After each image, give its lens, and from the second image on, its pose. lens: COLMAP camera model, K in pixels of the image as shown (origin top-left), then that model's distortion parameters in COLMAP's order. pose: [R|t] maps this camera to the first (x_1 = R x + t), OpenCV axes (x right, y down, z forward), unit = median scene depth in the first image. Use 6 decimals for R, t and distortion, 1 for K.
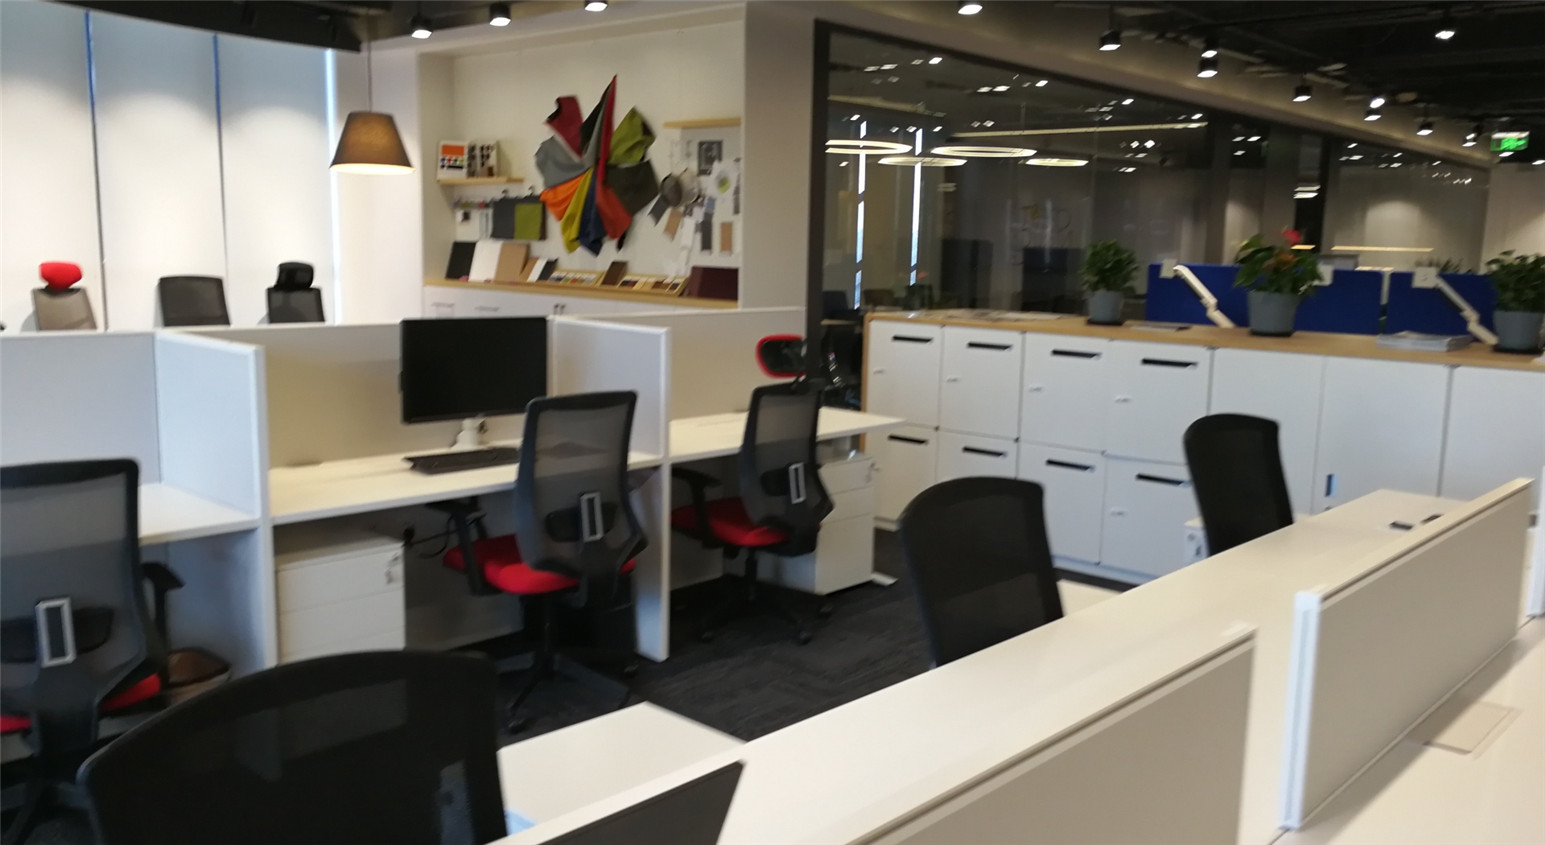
lens RADIAL K [[1256.6, 0, 768.4], [0, 1256.6, 430.9], [0, 0, 1]] dist [0.003922, 0.001175]
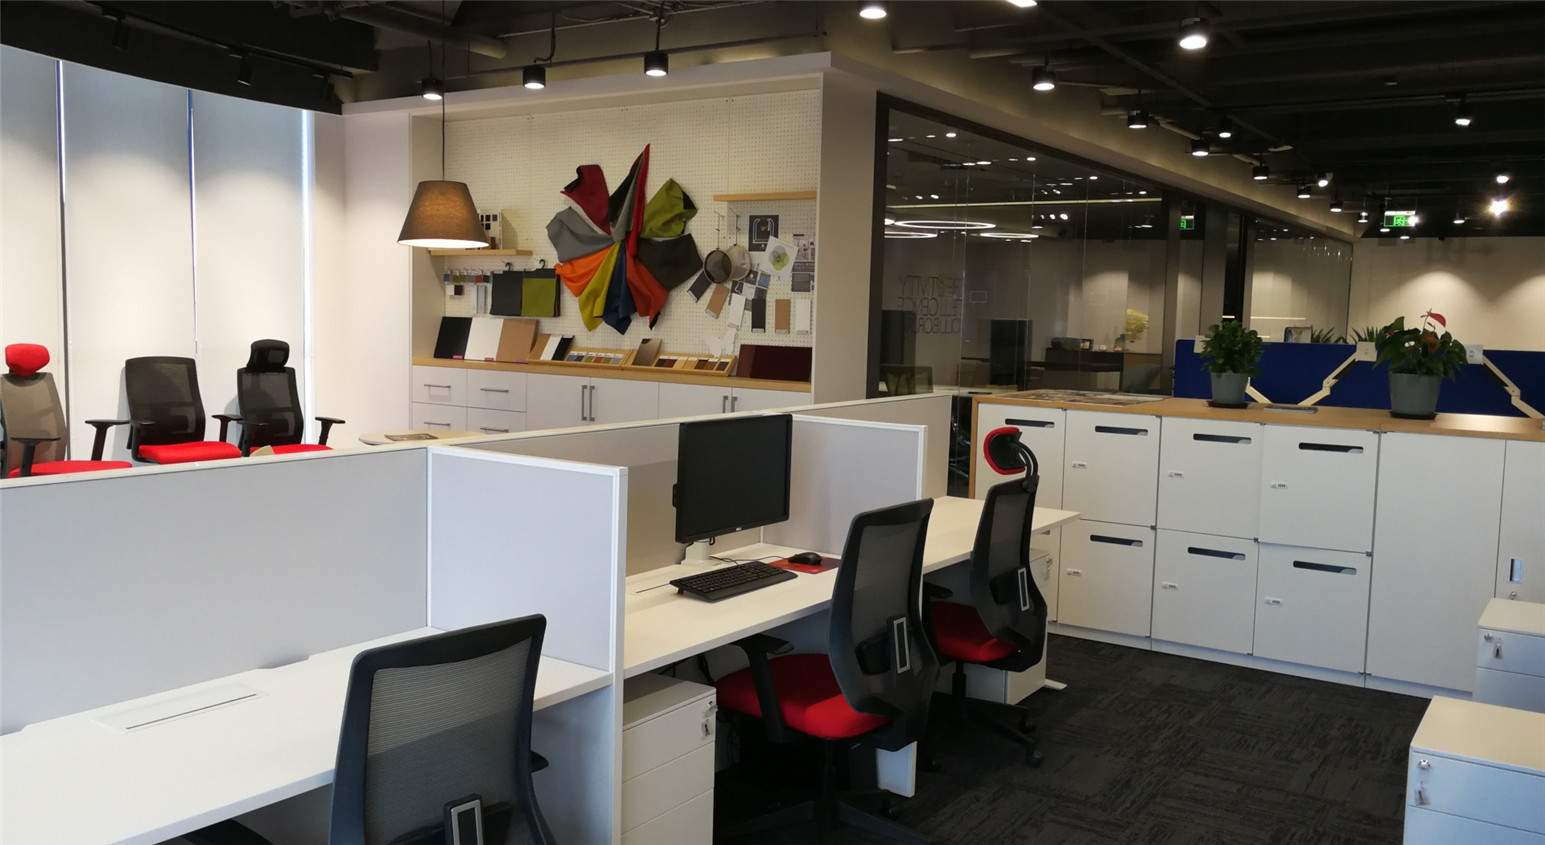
lens RADIAL K [[1252.6, 0, 756.9], [0, 1252.6, 416.9], [0, 0, 1]] dist [0.024765, -0.033595]
pose [[0.989189, -0.012914, 0.146074, -0.181153], [0.021703, 0.998038, -0.058736, -0.020491], [-0.145029, 0.061272, 0.987528, 0.065410]]
